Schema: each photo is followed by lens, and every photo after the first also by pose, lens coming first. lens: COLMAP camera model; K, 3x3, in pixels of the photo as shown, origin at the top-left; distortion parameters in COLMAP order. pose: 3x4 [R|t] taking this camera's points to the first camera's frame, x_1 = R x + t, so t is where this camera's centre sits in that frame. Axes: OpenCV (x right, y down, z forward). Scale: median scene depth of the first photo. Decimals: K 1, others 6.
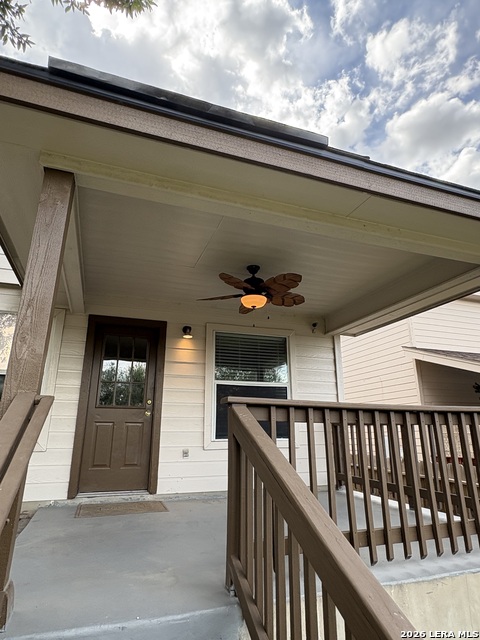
lens RADIAL K [[393.7, 0, 240.0], [0, 393.7, 320.0], [0, 0, 1]] dist [-0.002572, 0.000728]
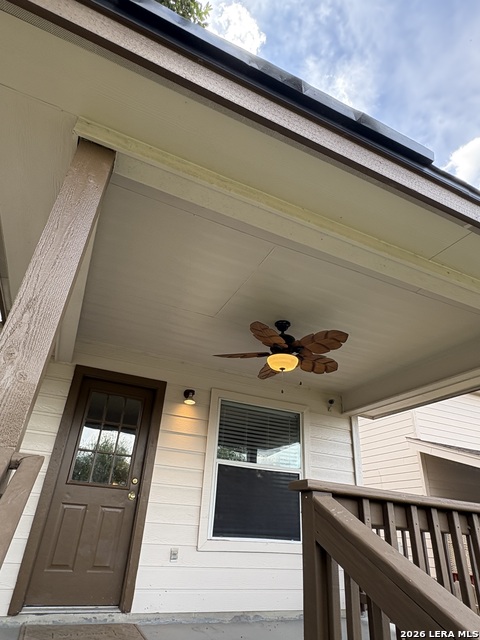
lens RADIAL K [[393.7, 0, 240.0], [0, 393.7, 320.0], [0, 0, 1]] dist [-0.002572, 0.000728]
pose [[0.994428, 0.092043, 0.051395, -0.090277], [-0.079775, 0.975738, -0.203890, 0.036035], [-0.068915, 0.198654, 0.977644, 0.142557]]
